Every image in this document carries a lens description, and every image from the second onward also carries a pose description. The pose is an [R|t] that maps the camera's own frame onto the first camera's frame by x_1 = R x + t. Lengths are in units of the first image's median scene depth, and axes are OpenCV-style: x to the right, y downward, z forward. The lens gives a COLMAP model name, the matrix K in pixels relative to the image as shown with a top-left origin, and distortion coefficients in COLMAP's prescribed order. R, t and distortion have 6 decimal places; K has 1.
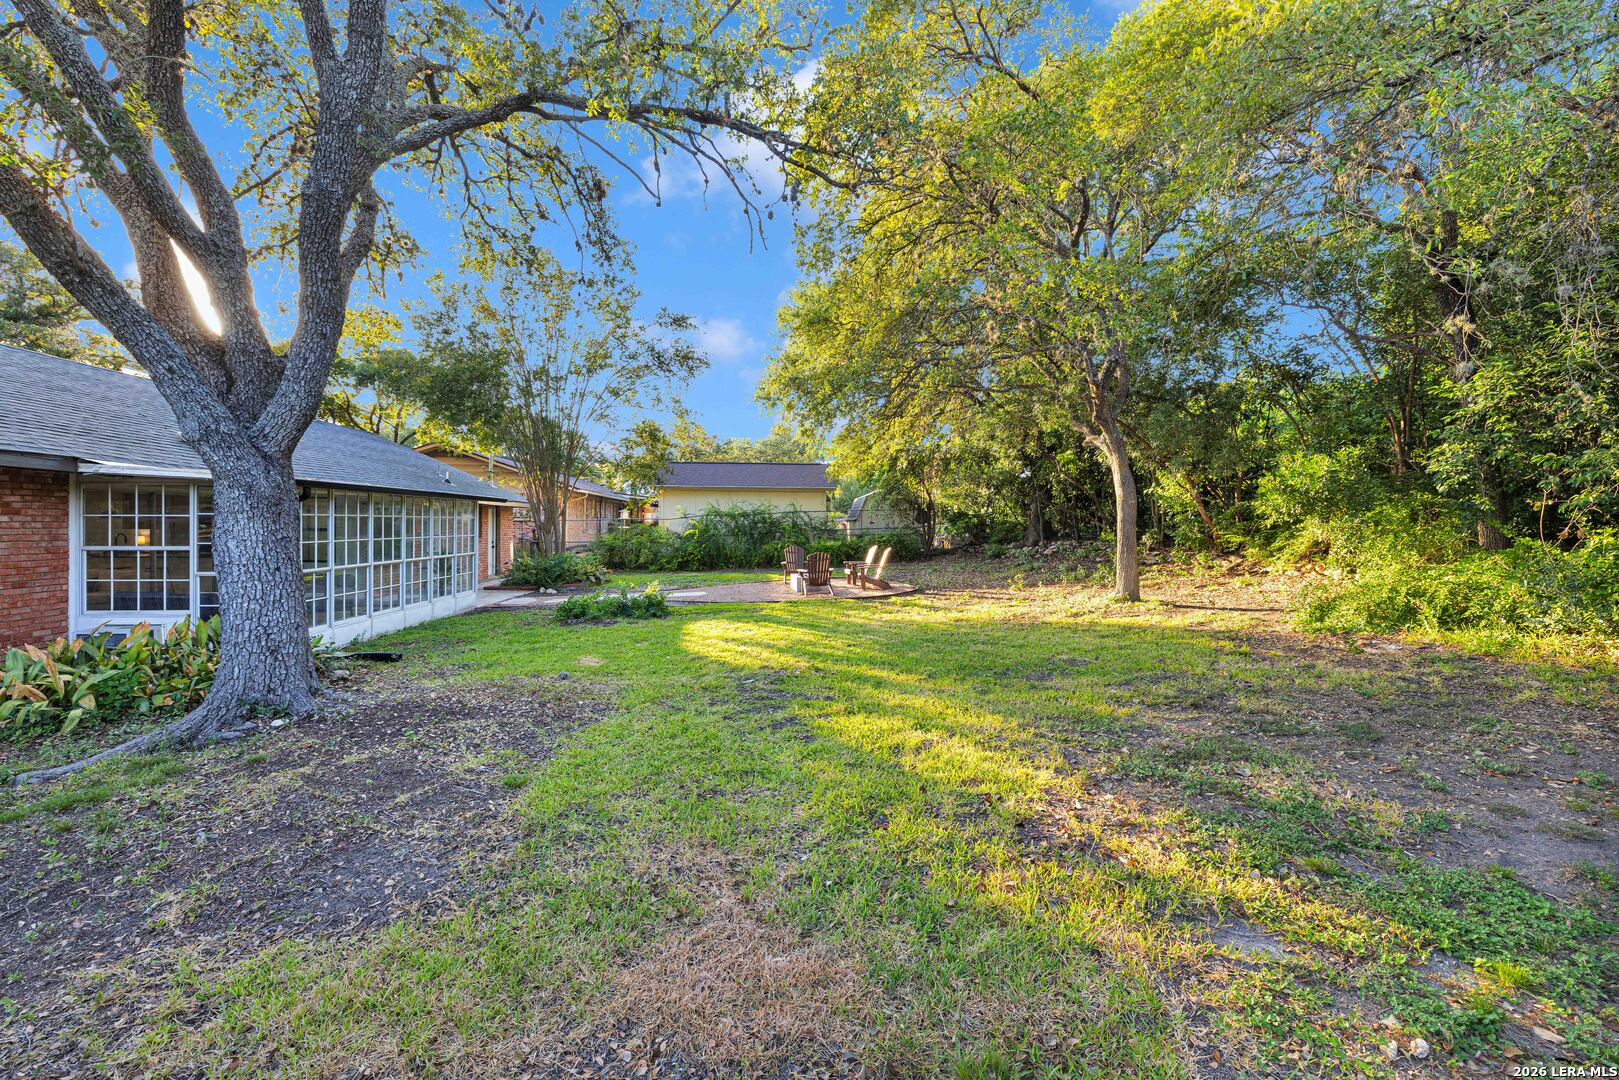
lens RADIAL K [[671.2, 0, 810.7], [0, 671.2, 533.1], [0, 0, 1]] dist [0.003727, 0.000142]
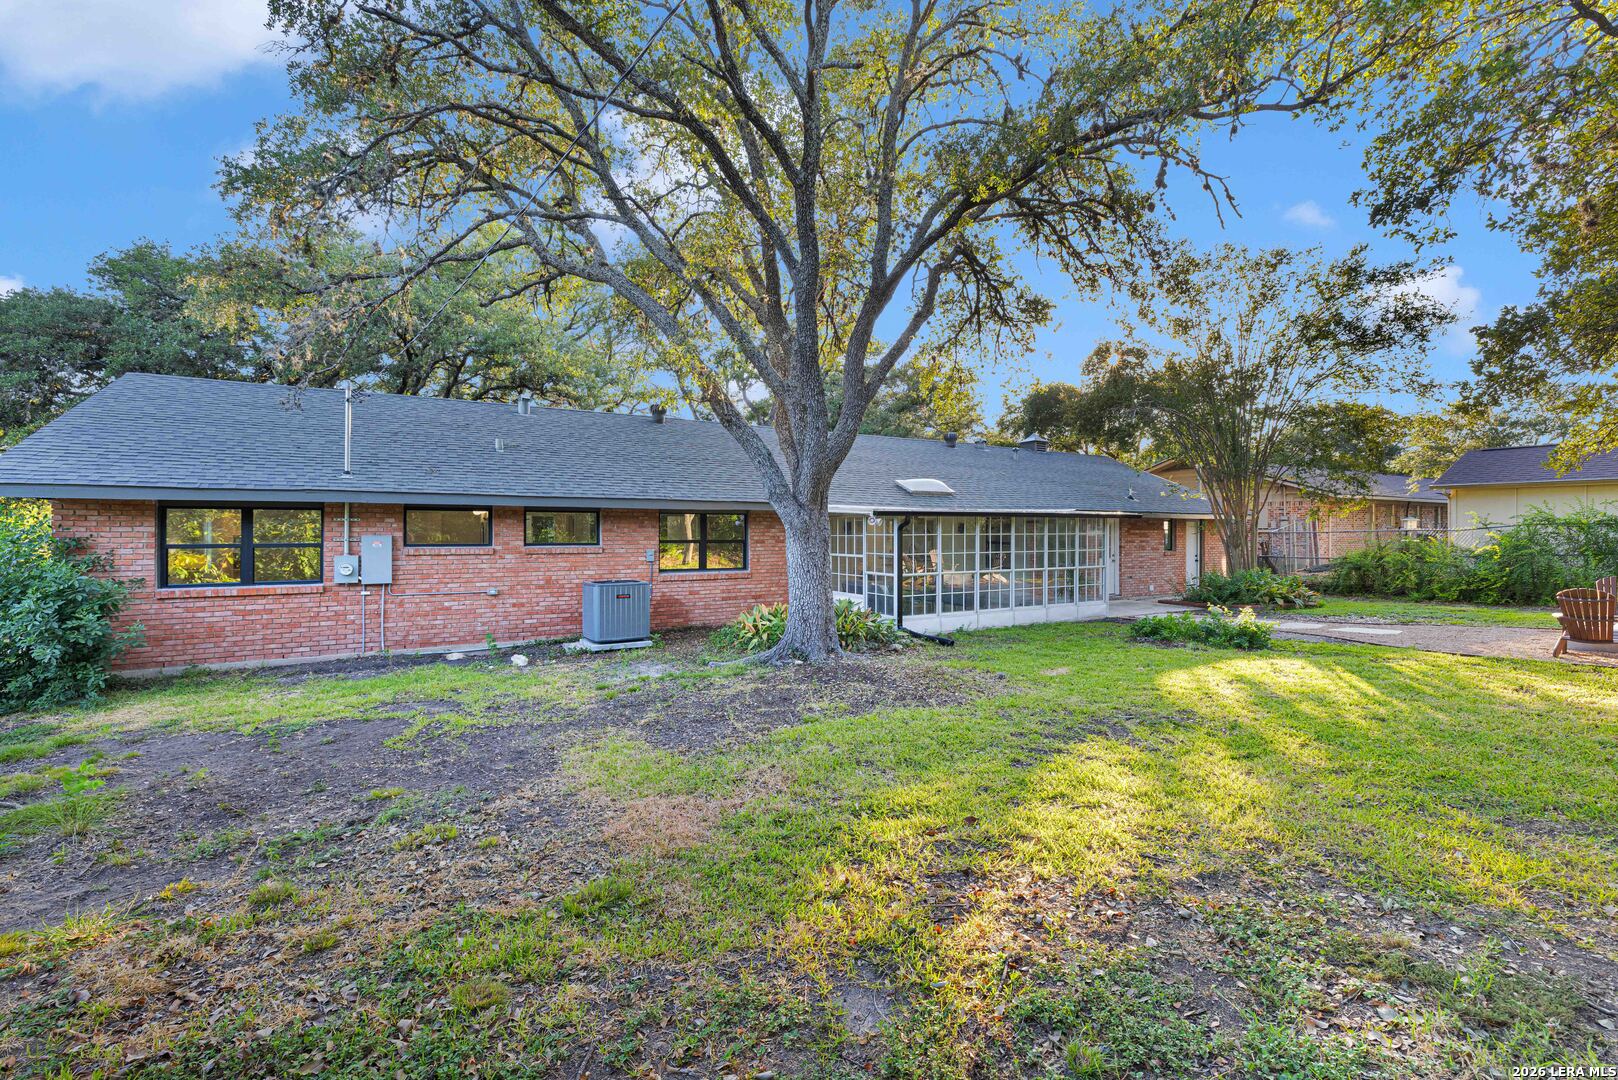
lens RADIAL K [[670.8, 0, 808.4], [0, 670.8, 538.7], [0, 0, 1]] dist [0.003727, 0.000142]
pose [[0.472064, 0.003347, -0.881558, 0.210901], [-0.010184, 0.999947, -0.001657, -0.007884], [0.881505, 0.009760, 0.472073, 0.067919]]
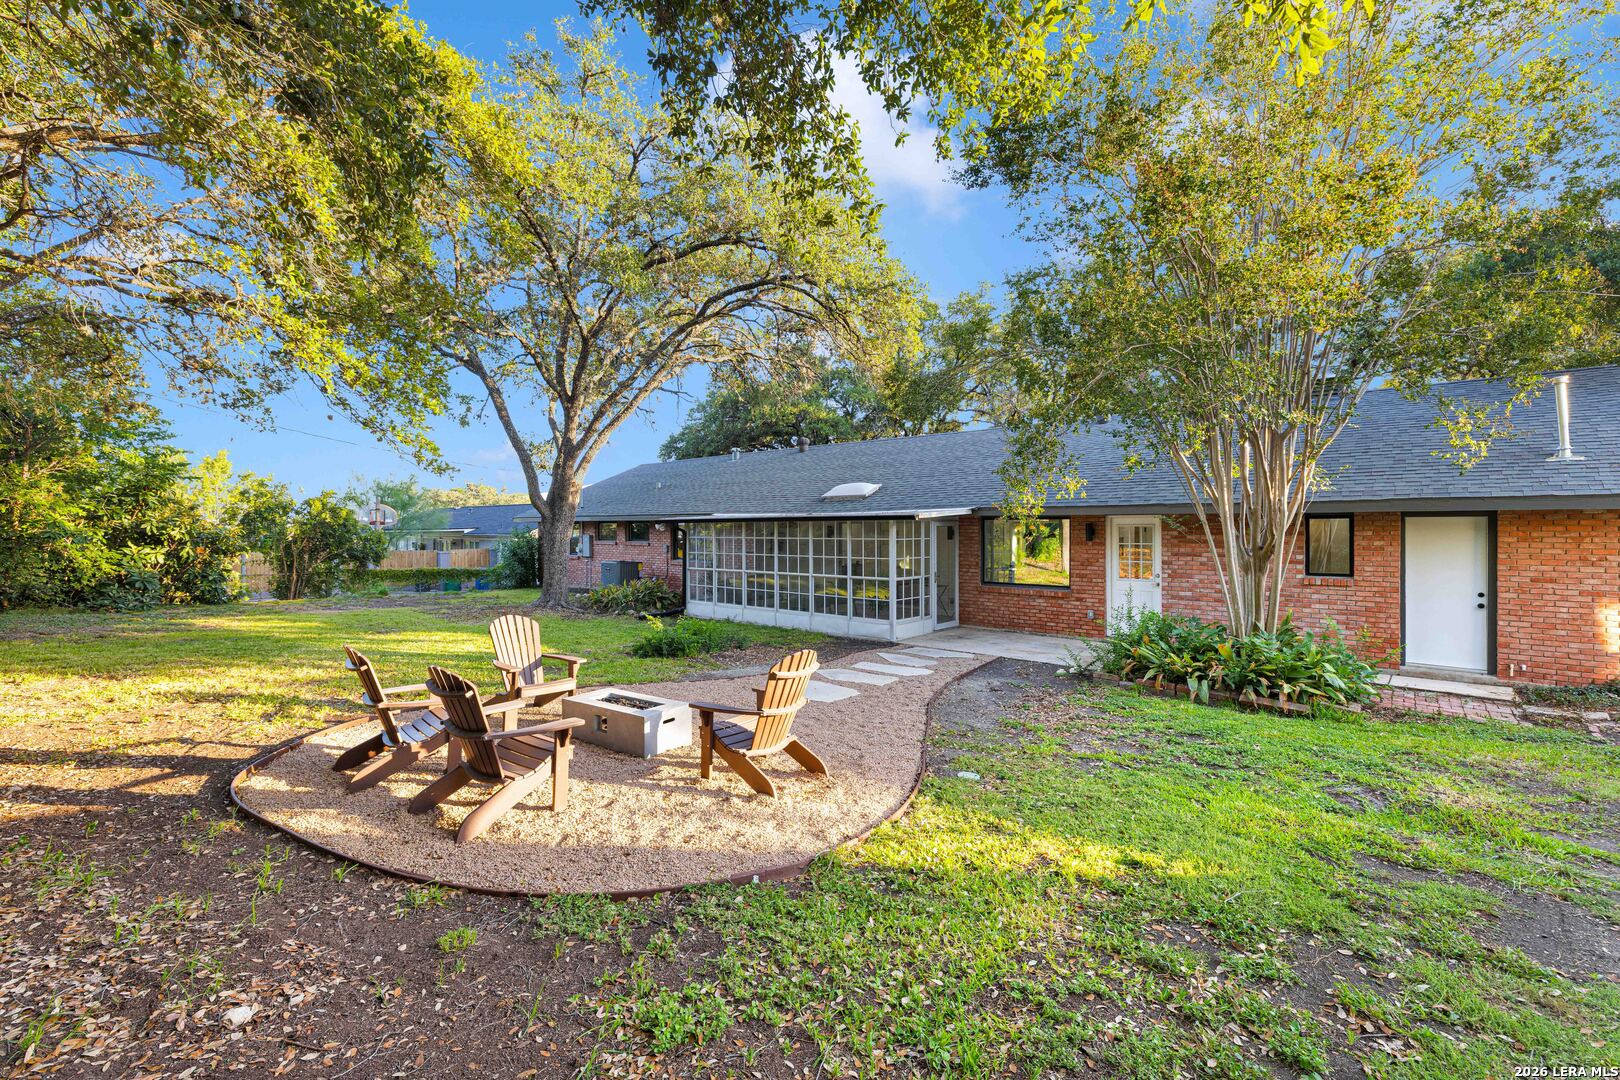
lens RADIAL K [[671.6, 0, 810.4], [0, 671.6, 541.0], [0, 0, 1]] dist [0.003727, 0.000142]
pose [[-0.583735, 0.004441, -0.811932, 0.324717], [-0.000777, 0.999982, 0.006029, -0.025065], [0.811944, 0.004150, -0.583721, 1.797324]]
